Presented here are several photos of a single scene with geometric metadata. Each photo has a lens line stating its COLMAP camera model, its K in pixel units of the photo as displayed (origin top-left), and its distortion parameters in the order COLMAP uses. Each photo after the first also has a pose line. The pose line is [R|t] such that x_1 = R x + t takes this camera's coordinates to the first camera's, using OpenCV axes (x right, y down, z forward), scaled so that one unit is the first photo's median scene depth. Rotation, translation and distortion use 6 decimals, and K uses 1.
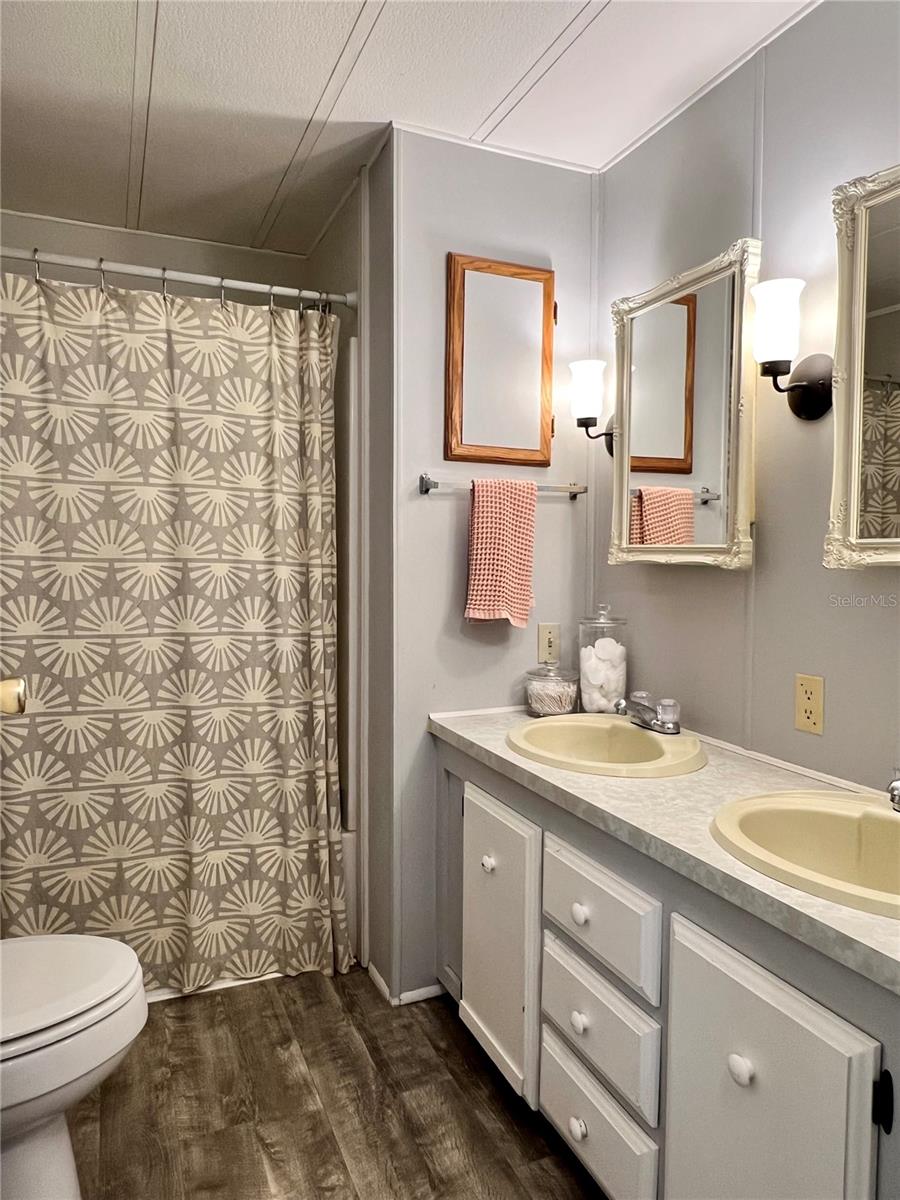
lens RADIAL K [[794.3, 0, 450.0], [0, 794.3, 600.0], [0, 0, 1]] dist [-0.002453, -0.001045]
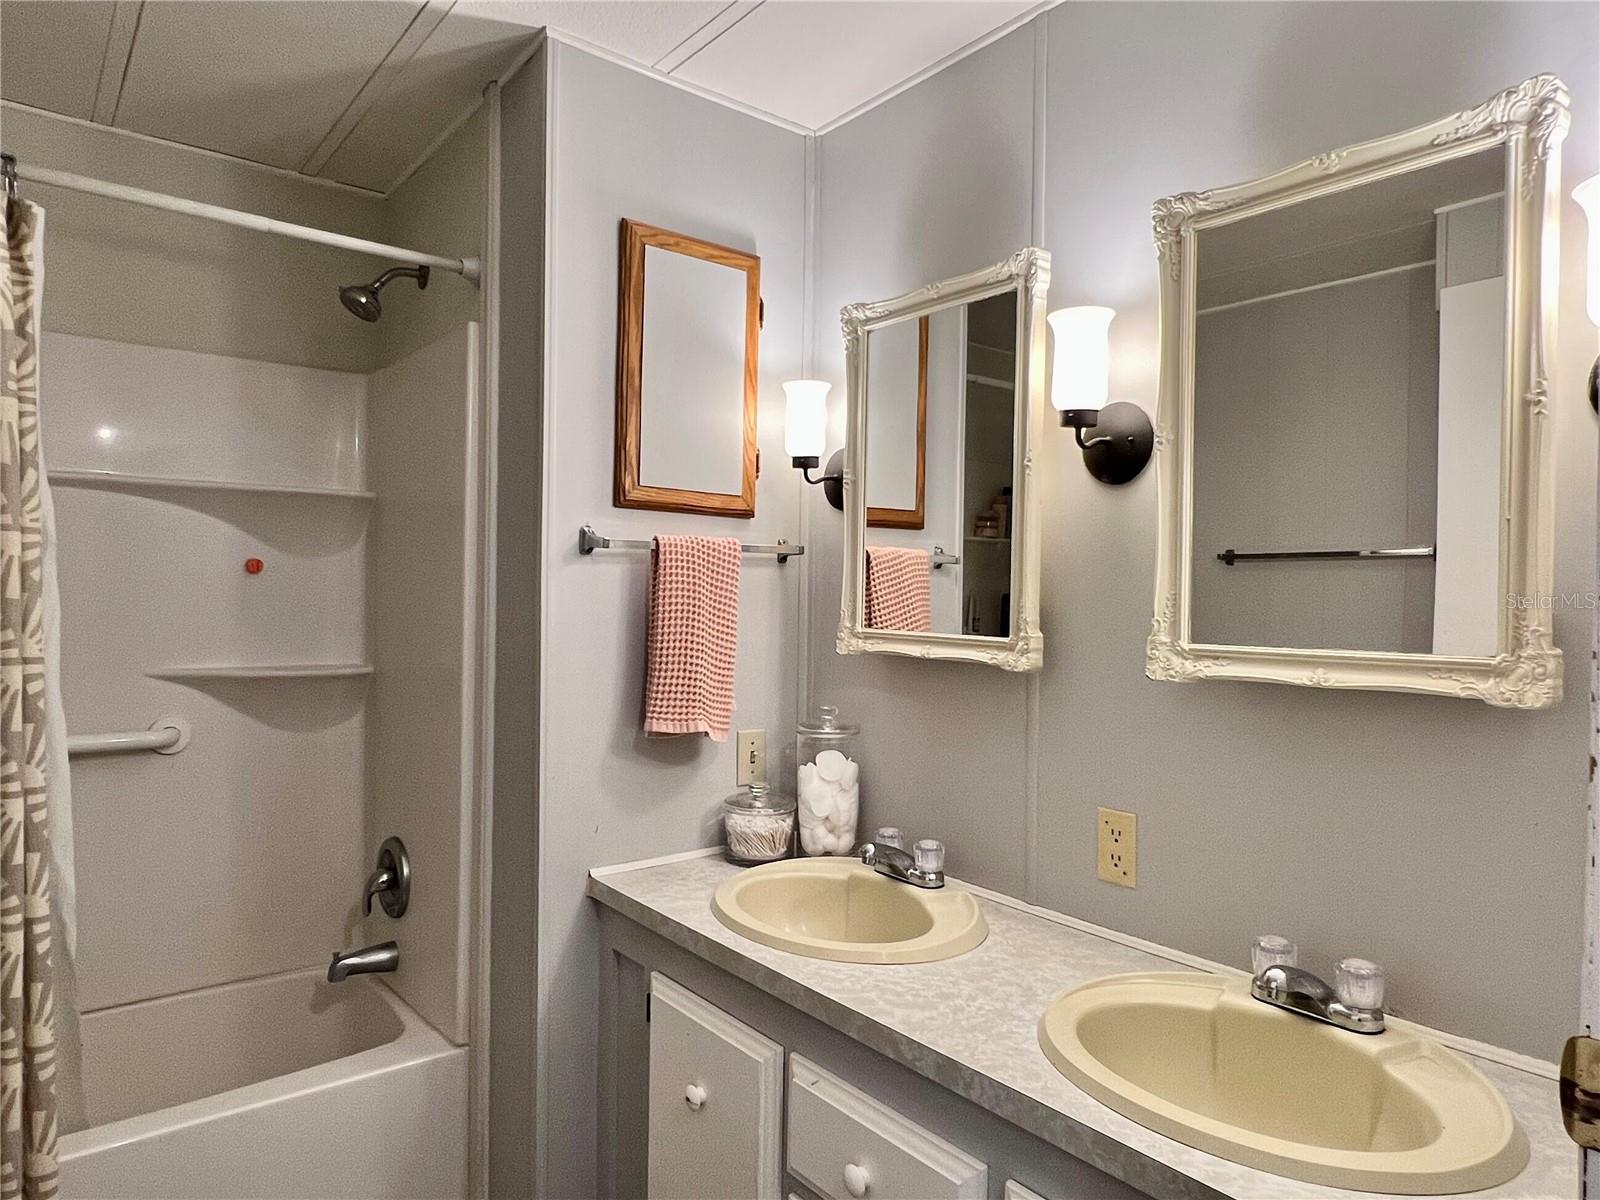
lens RADIAL K [[1006.3, 0, 795.0], [0, 1006.3, 606.0], [0, 0, 1]] dist [-0.001618, -0.002104]
pose [[0.964420, 0.007506, 0.264268, -0.089673], [0.002766, 0.999256, -0.038476, -0.053943], [-0.264360, 0.037838, 0.963682, 0.099300]]
